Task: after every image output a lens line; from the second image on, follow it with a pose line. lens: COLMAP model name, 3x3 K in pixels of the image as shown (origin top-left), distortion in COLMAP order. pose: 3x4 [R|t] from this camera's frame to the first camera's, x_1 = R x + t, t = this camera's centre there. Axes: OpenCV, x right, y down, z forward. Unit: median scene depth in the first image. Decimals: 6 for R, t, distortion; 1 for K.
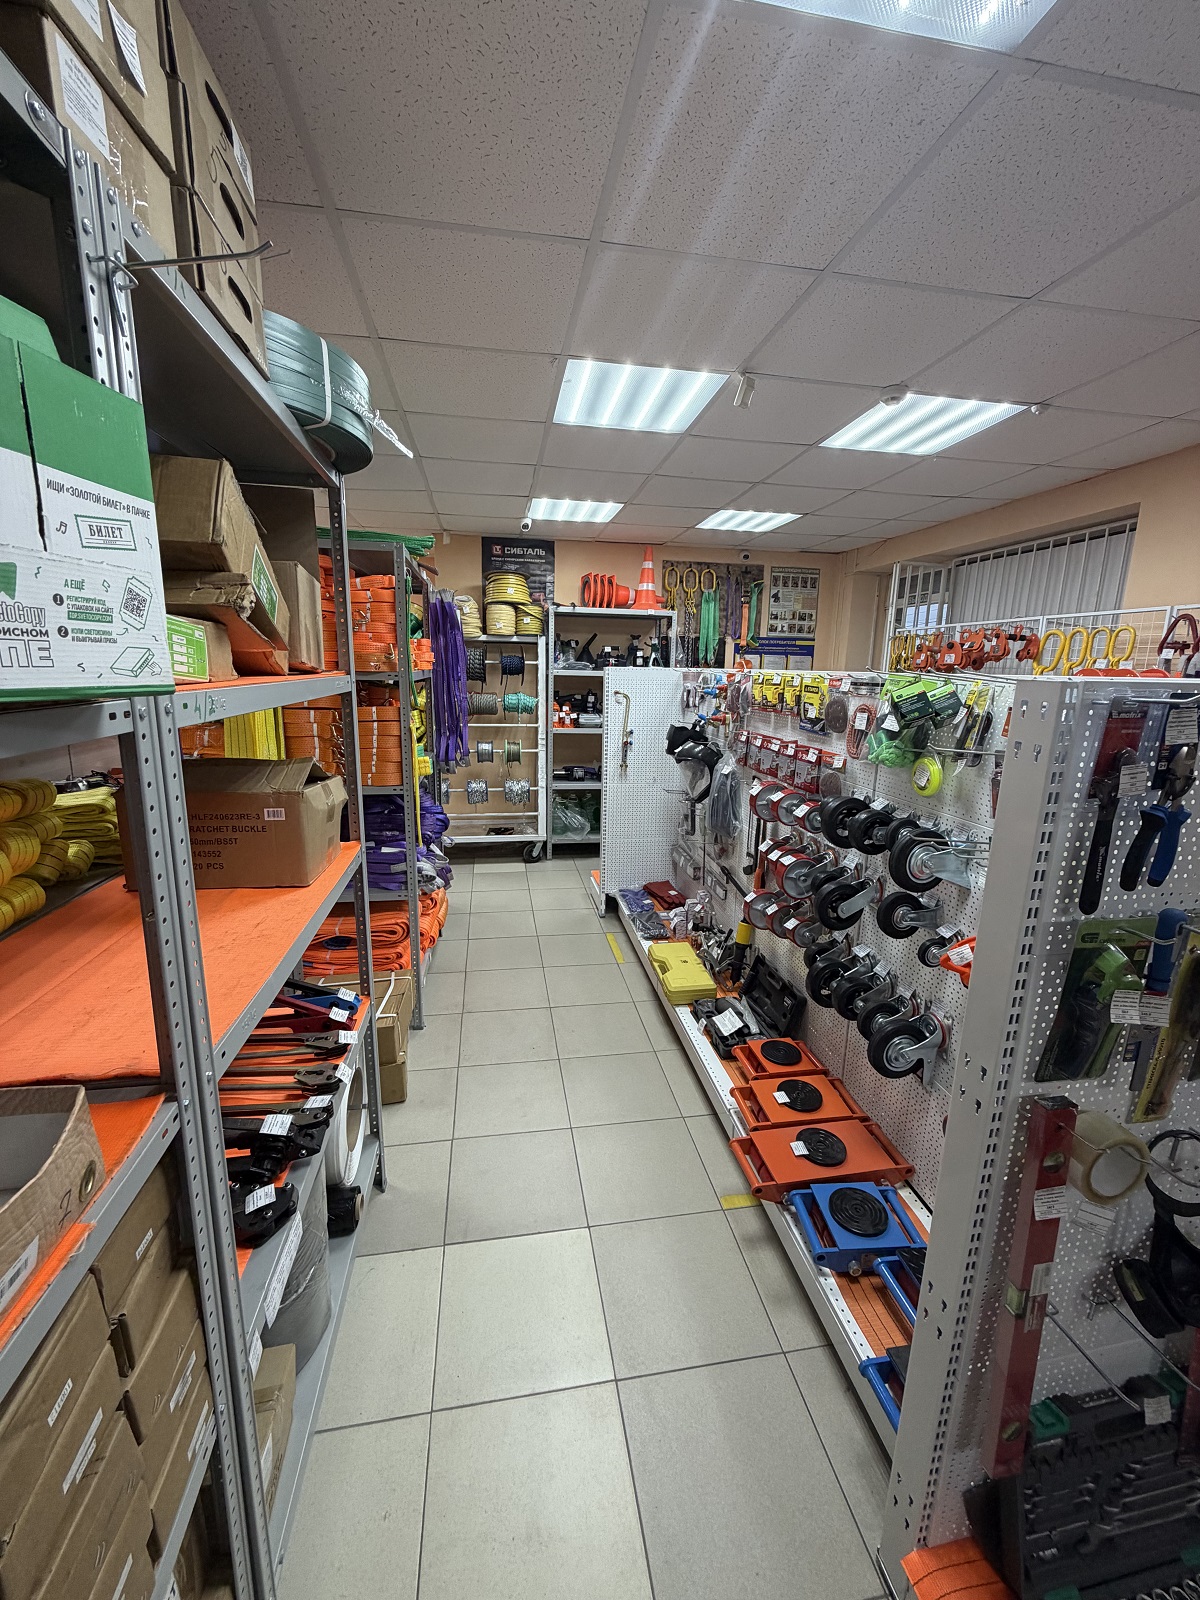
lens RADIAL K [[635.1, 0, 599.6], [0, 635.1, 796.8], [0, 0, 1]] dist [-0.000424, -0.000078]
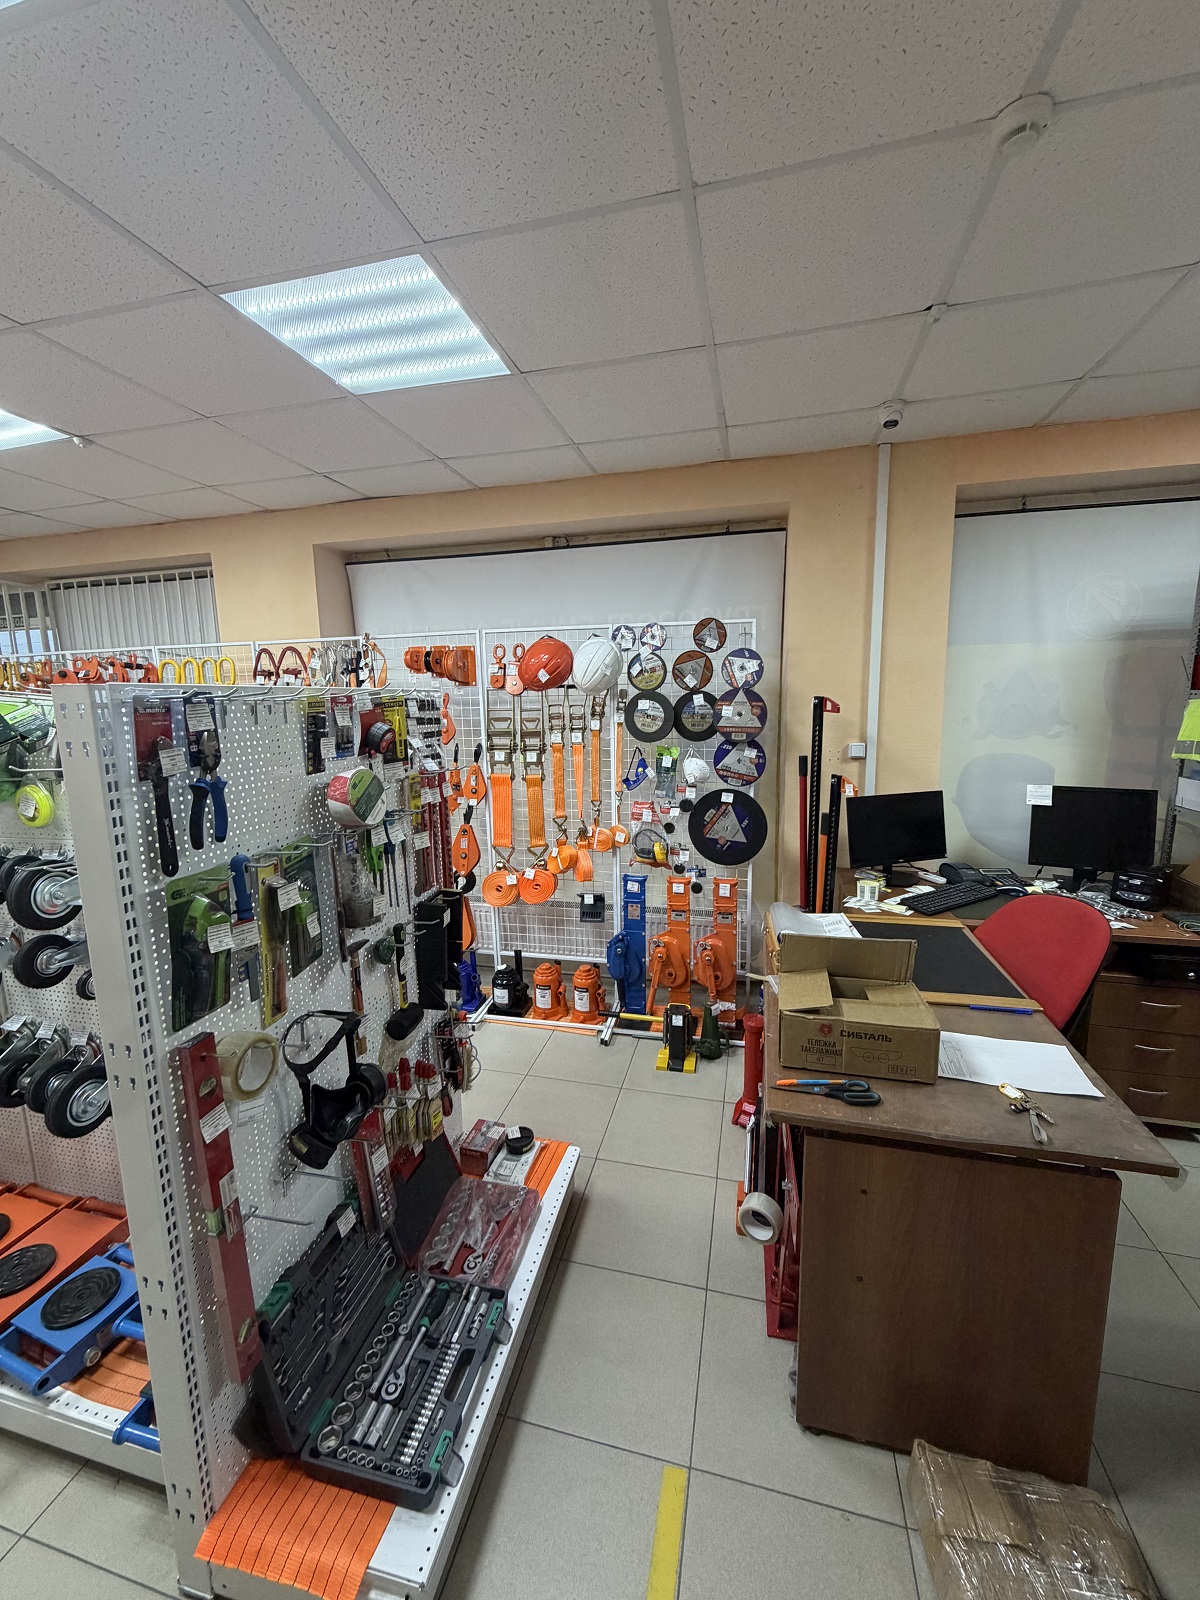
lens RADIAL K [[635.1, 0, 599.6], [0, 635.1, 796.8], [0, 0, 1]] dist [-0.000424, -0.000078]
pose [[0.403096, -0.167480, 0.899702, 0.020200], [0.215582, 0.972822, 0.084503, 0.058365], [-0.889403, 0.159897, 0.428247, -0.136498]]
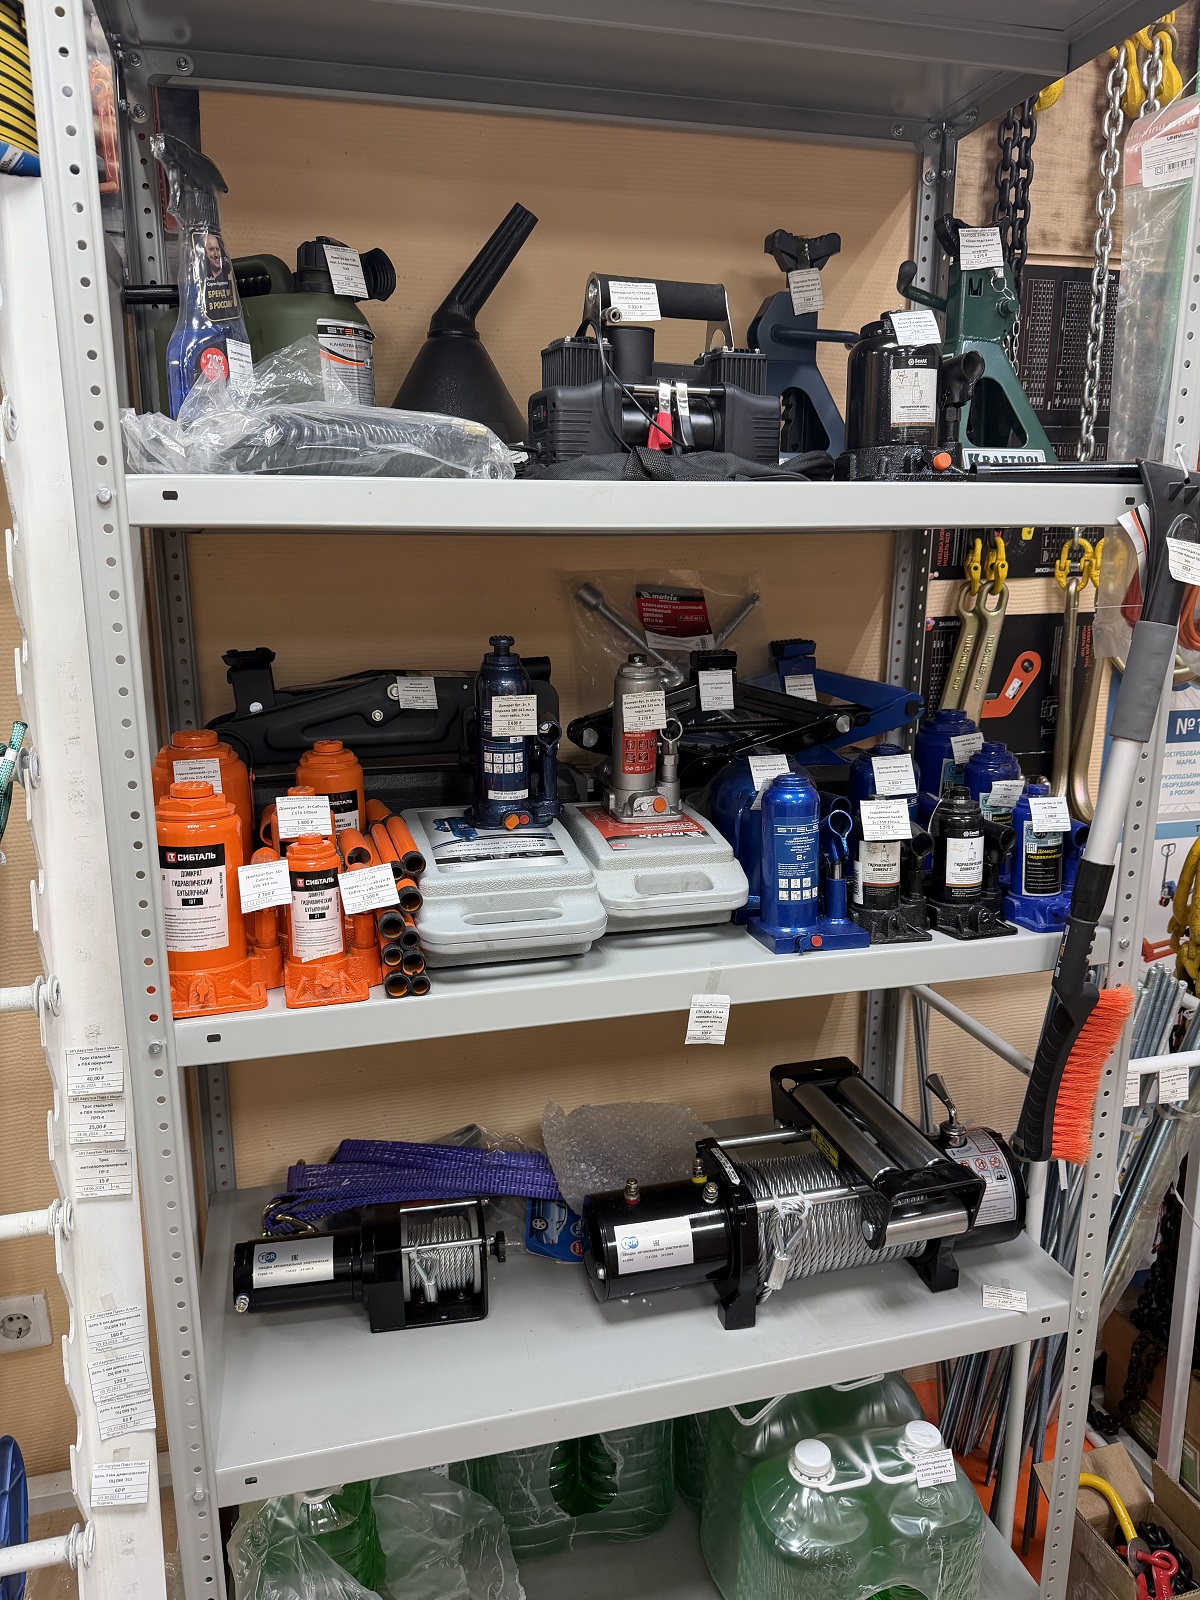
lens RADIAL K [[1153.9, 0, 594.1], [0, 1153.9, 807.3], [0, 0, 1]] dist [0.006654, 0.000777]
pose [[0.995537, -0.046187, 0.082294, -0.007440], [0.043977, 0.998627, 0.028465, -0.062282], [-0.083496, -0.024719, 0.996201, 0.338128]]
